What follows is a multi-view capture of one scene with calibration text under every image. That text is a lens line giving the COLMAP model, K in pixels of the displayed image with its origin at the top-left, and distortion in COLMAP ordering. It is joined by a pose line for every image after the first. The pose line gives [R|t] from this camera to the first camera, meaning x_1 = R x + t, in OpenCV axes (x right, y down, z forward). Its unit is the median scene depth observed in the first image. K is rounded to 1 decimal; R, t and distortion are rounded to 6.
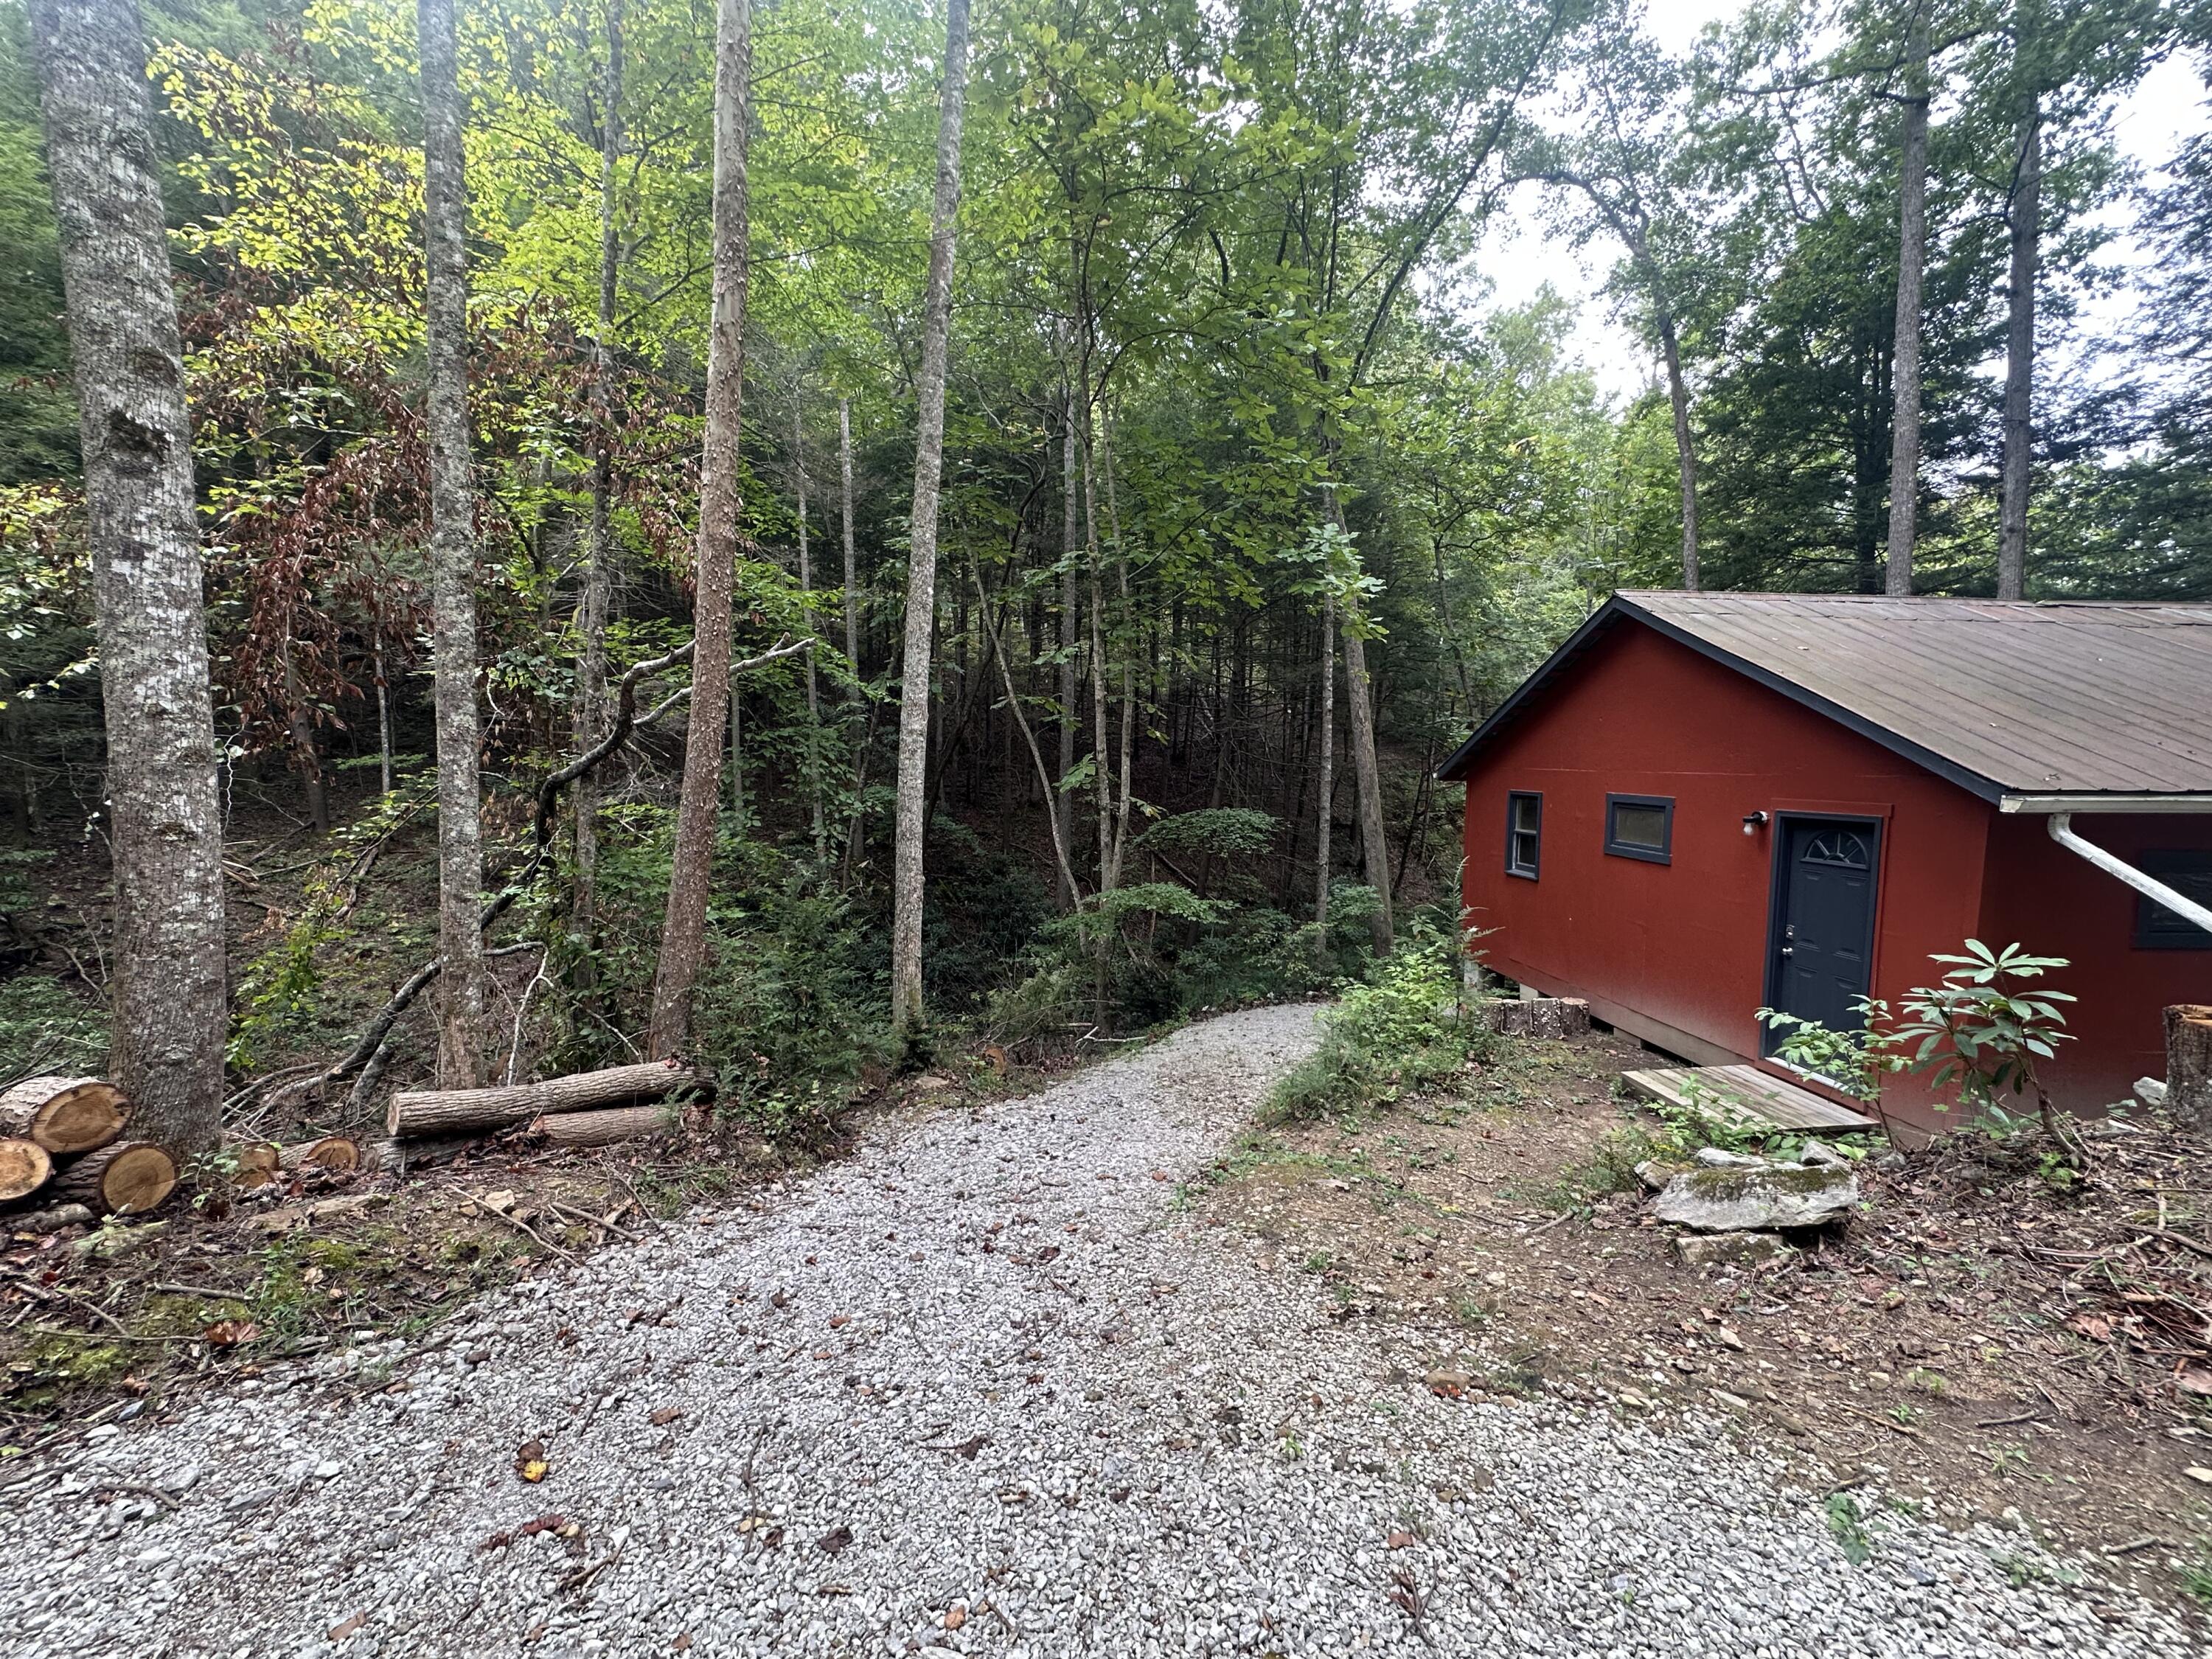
lens RADIAL K [[880.2, 0, 1106.0], [0, 880.2, 829.5], [0, 0, 1]] dist [0.000799, 0.000122]
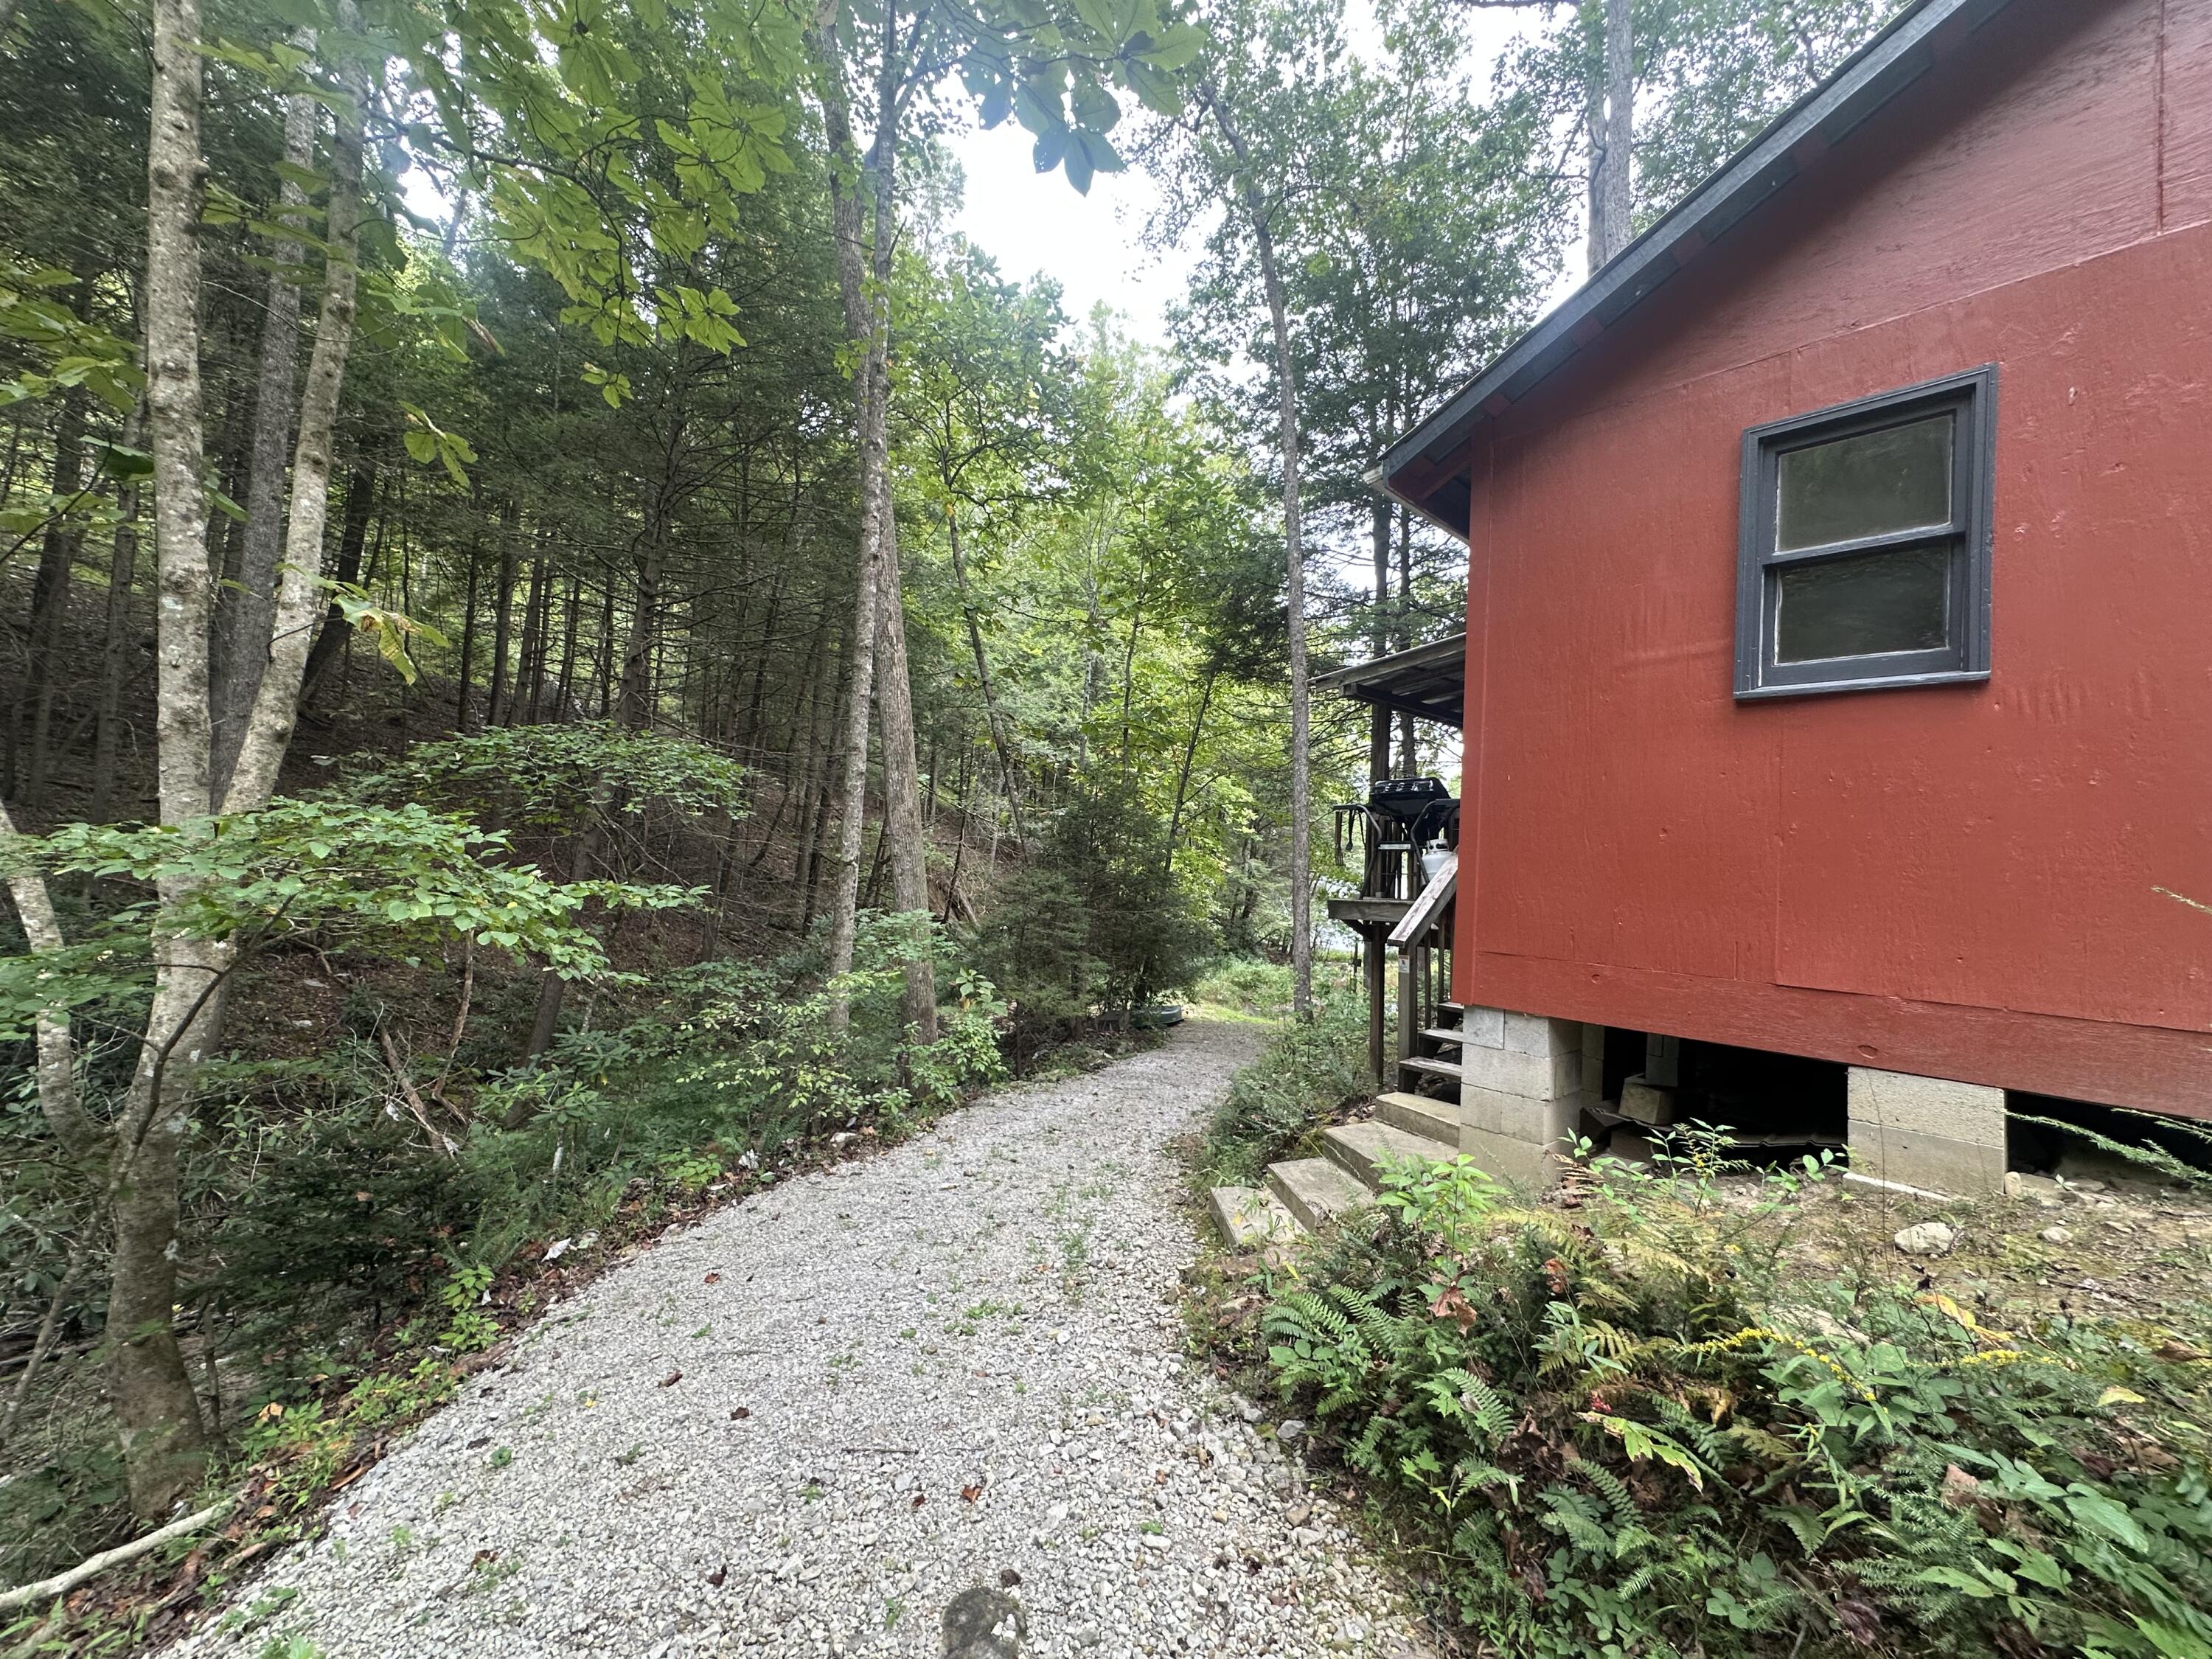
lens RADIAL K [[880.2, 0, 1106.0], [0, 880.2, 829.5], [0, 0, 1]] dist [0.000799, 0.000122]
pose [[0.790983, 0.057345, 0.609145, 0.154341], [0.002681, 0.995264, -0.097175, 0.191041], [-0.611833, 0.078497, 0.787082, 1.392573]]
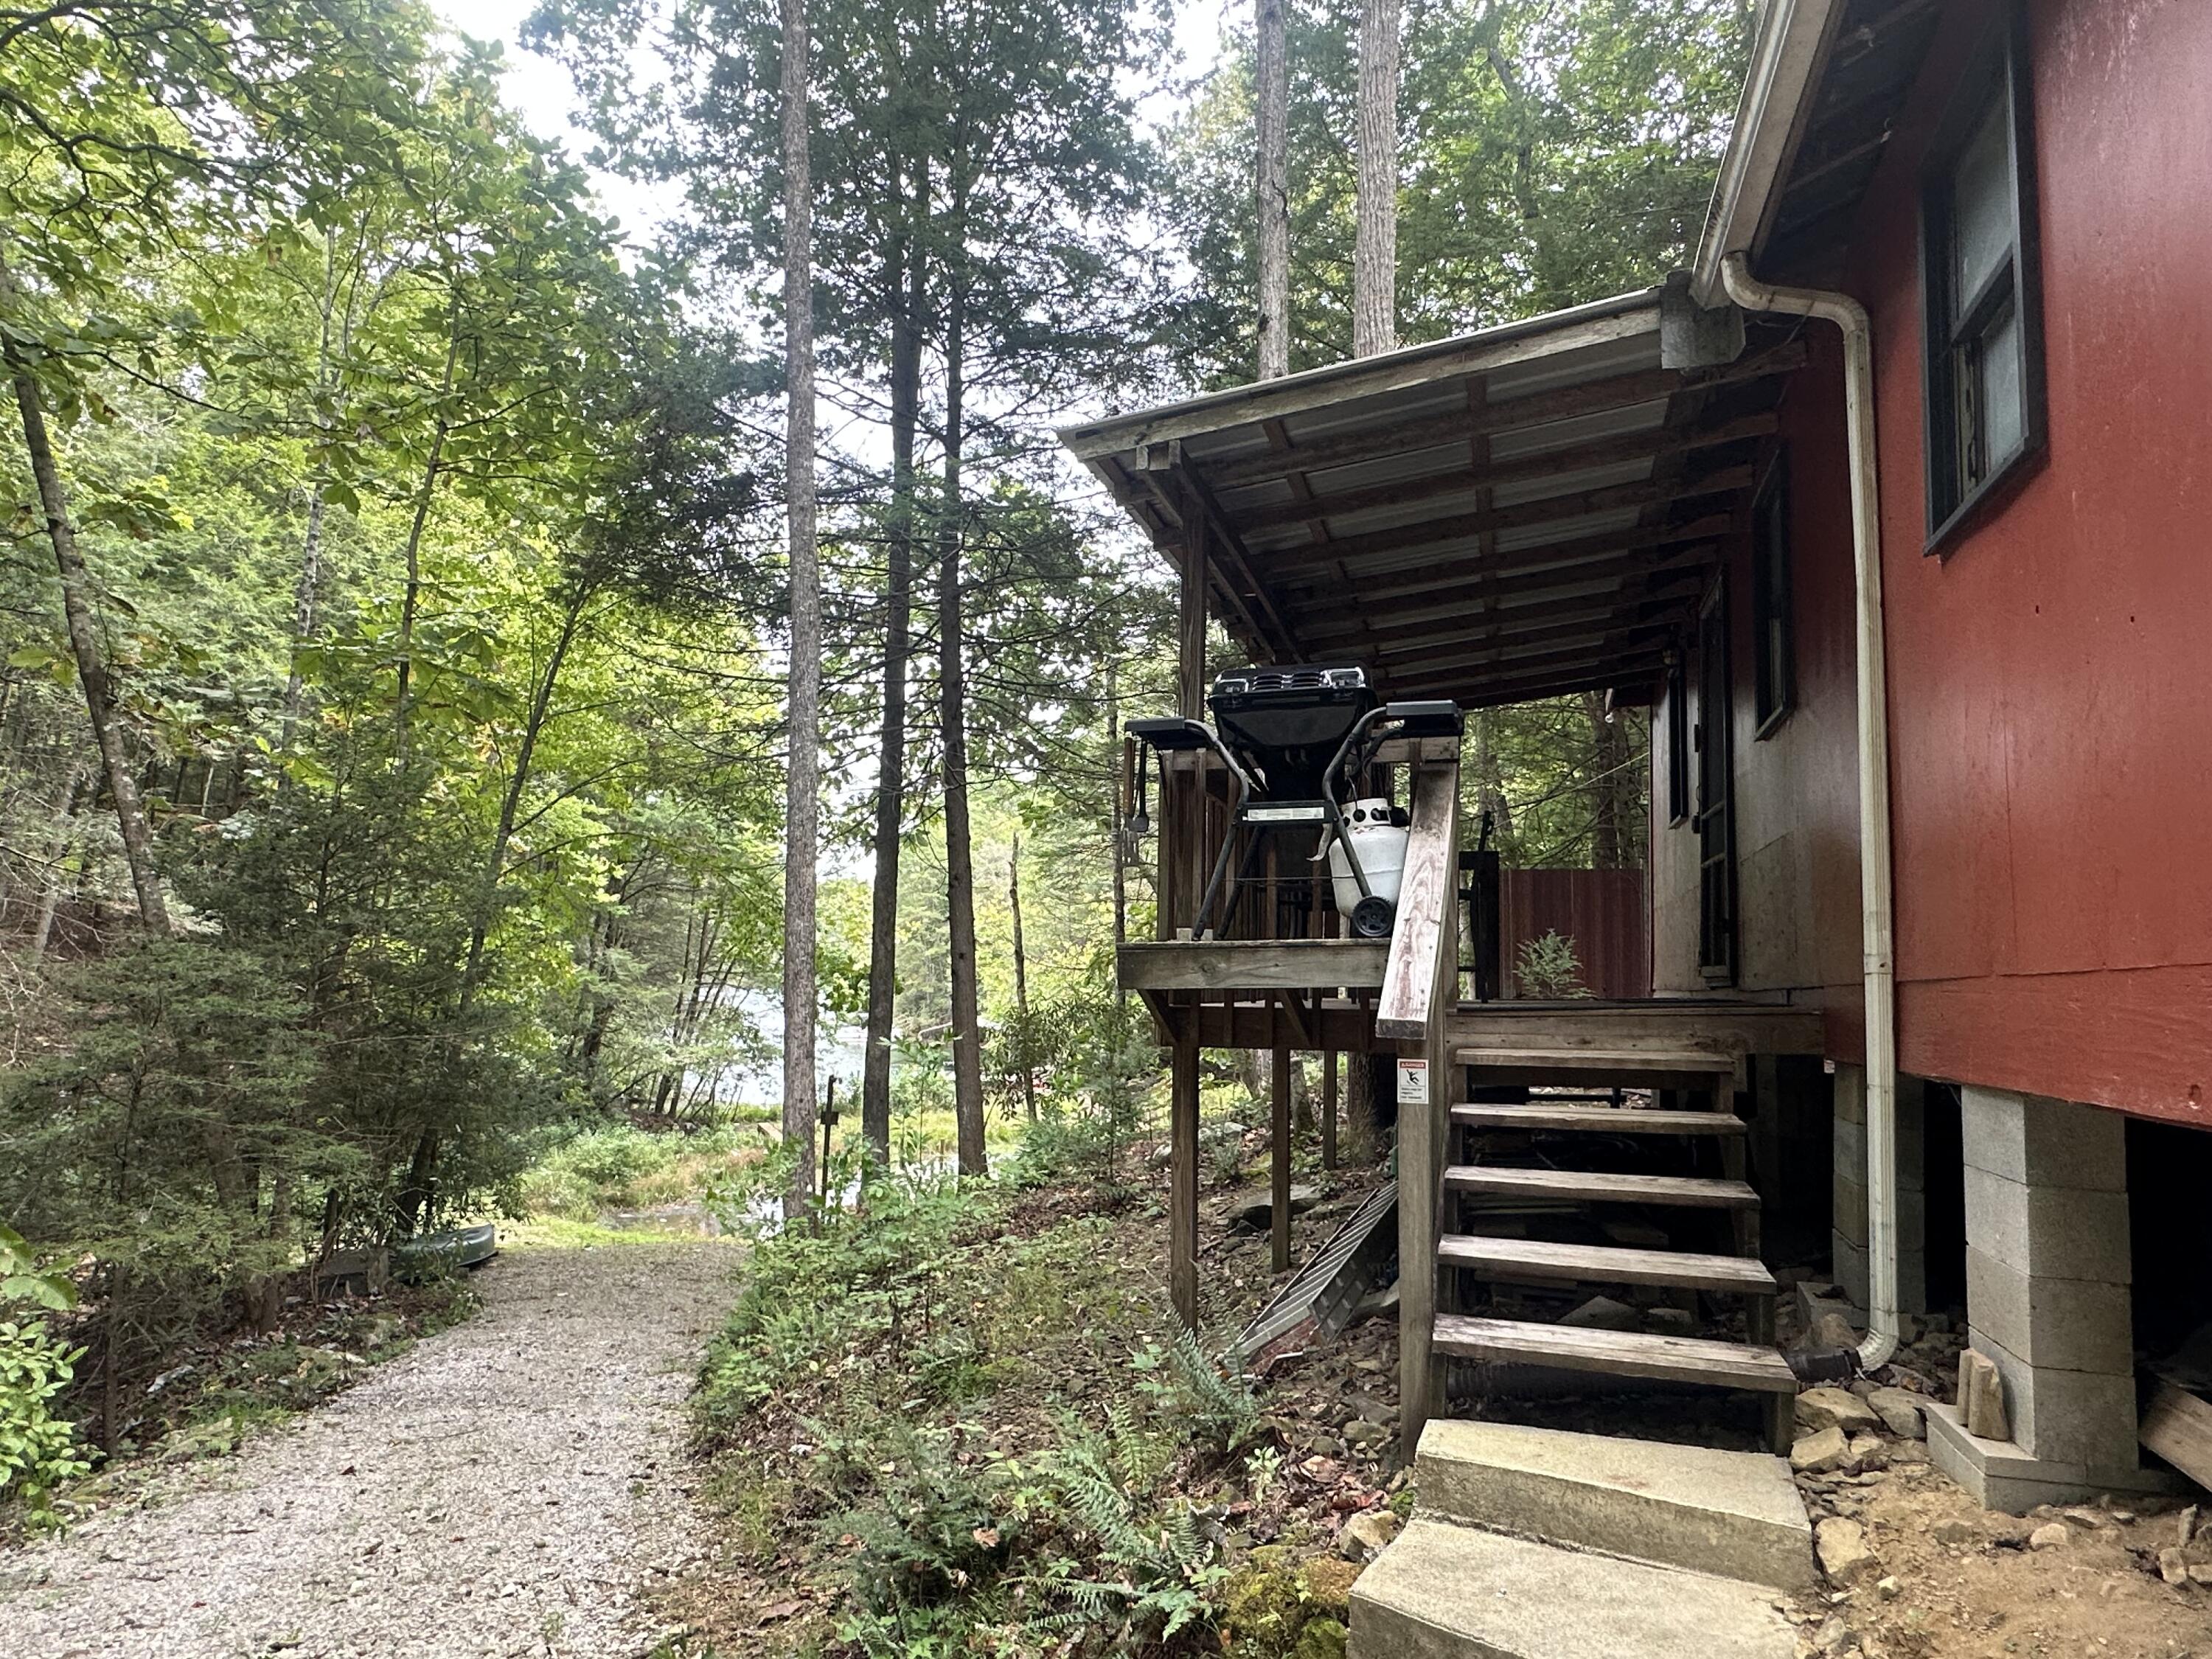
lens RADIAL K [[1380.5, 0, 1106.0], [0, 1380.5, 829.5], [0, 0, 1]] dist [0.005020, 0.002215]
pose [[0.373251, 0.120517, 0.919869, 0.367082], [0.039972, 0.988517, -0.145730, 0.215622], [-0.926869, 0.091163, 0.364148, 1.806296]]
